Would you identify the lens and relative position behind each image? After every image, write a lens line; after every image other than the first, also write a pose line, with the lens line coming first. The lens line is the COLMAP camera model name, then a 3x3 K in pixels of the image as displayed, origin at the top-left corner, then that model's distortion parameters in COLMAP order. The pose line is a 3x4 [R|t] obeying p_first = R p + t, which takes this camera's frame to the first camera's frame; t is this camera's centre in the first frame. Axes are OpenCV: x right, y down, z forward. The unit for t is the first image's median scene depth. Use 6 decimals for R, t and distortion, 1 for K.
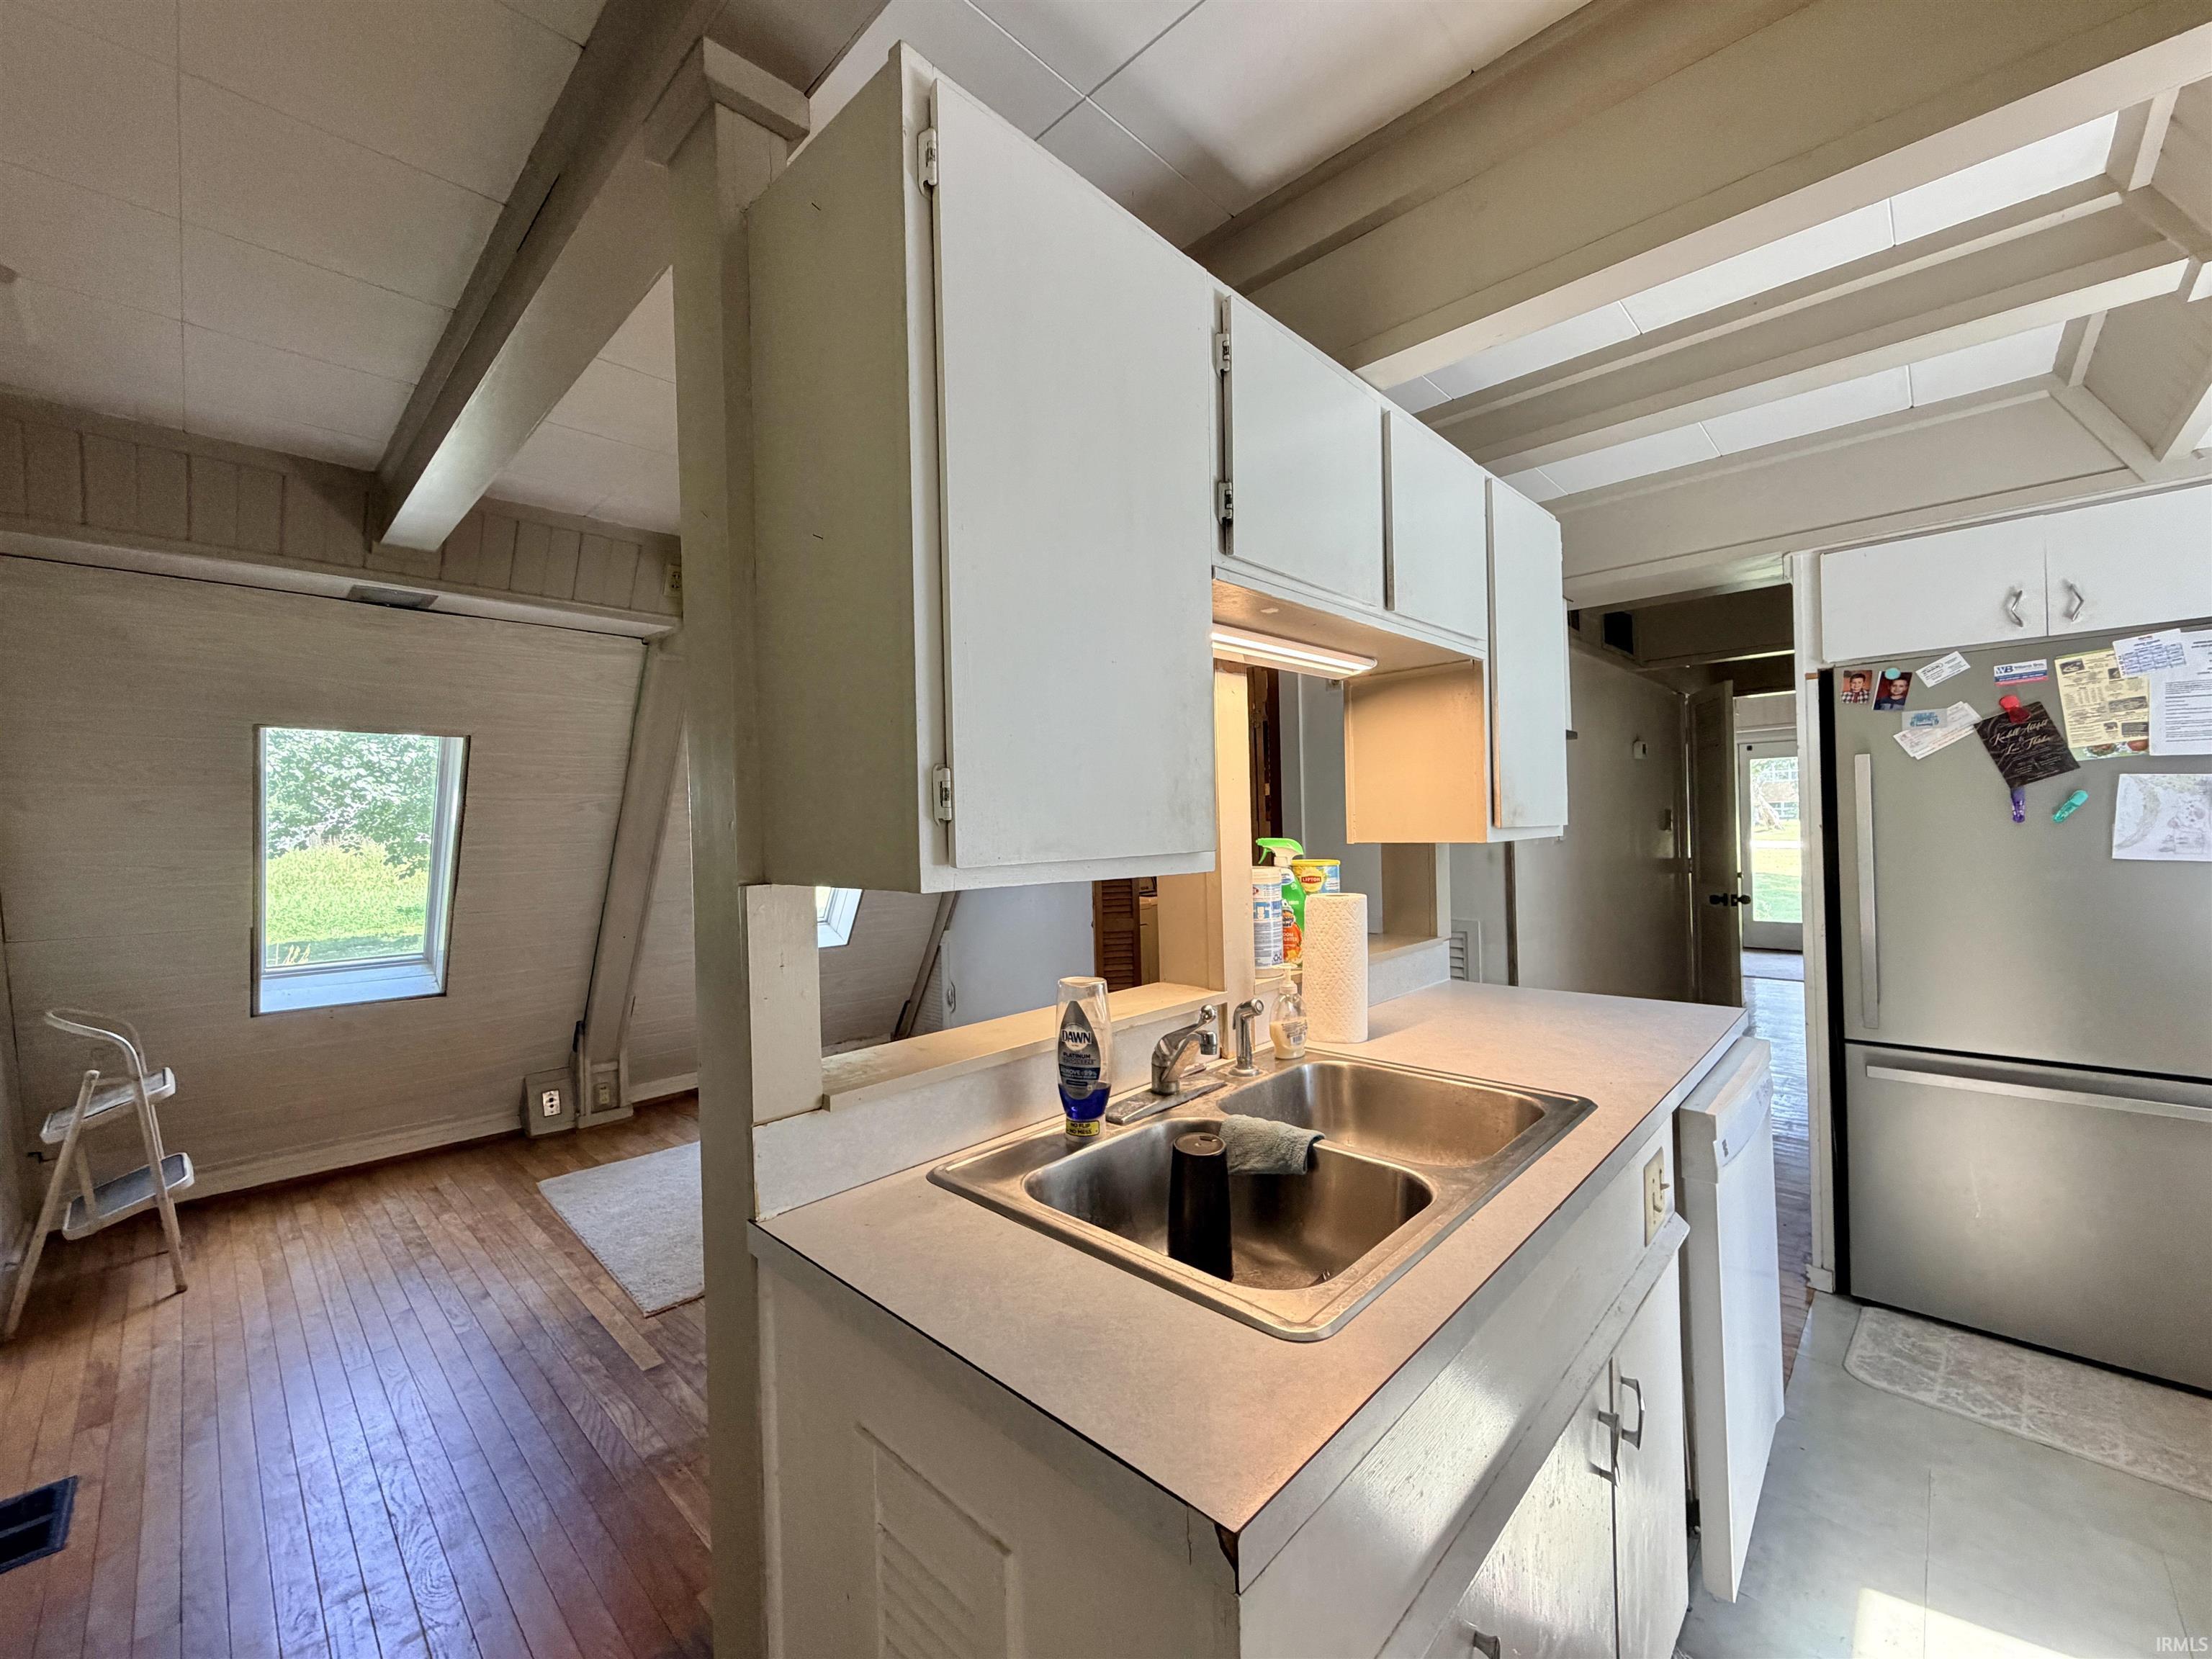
lens RADIAL K [[881.4, 0, 1106.0], [0, 881.4, 829.5], [0, 0, 1]] dist [-0.000108, -0.000239]
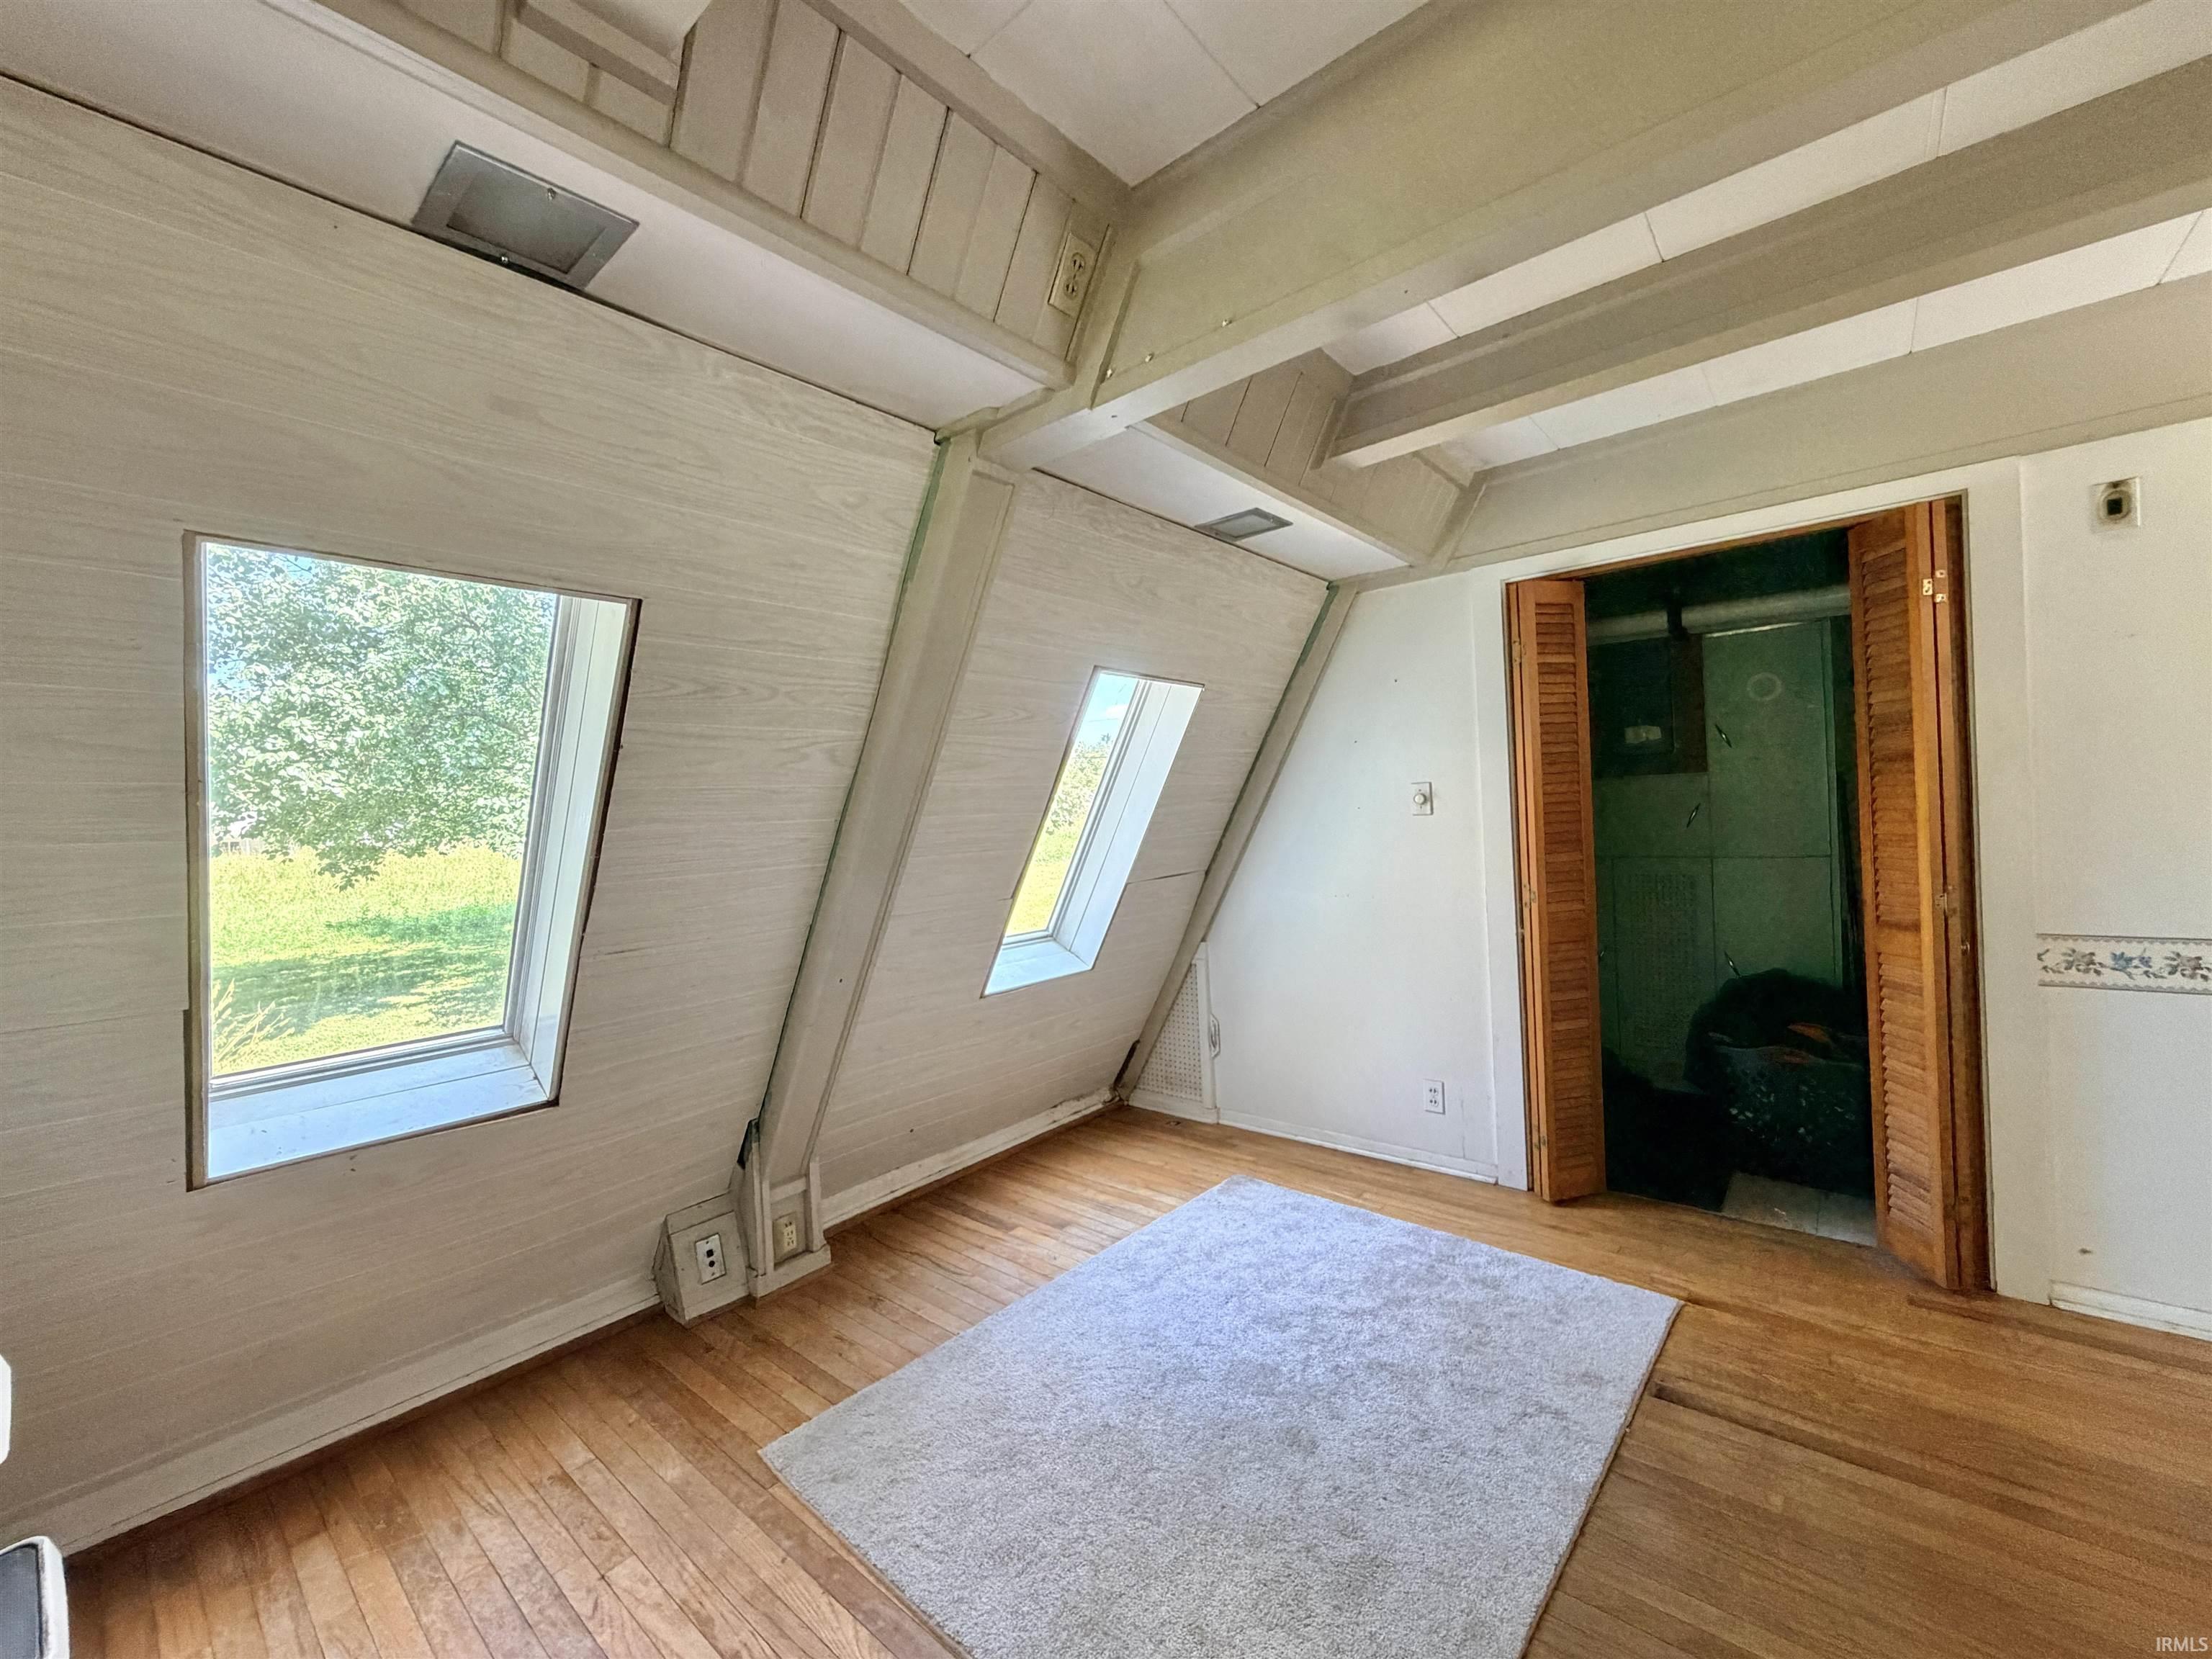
lens RADIAL K [[881.4, 0, 1106.0], [0, 881.4, 829.5], [0, 0, 1]] dist [-0.000108, -0.000239]
pose [[0.997776, -0.024034, 0.062178, -0.163662], [0.023272, 0.999645, 0.012950, 0.006822], [-0.062467, -0.011475, 0.997981, 0.162044]]
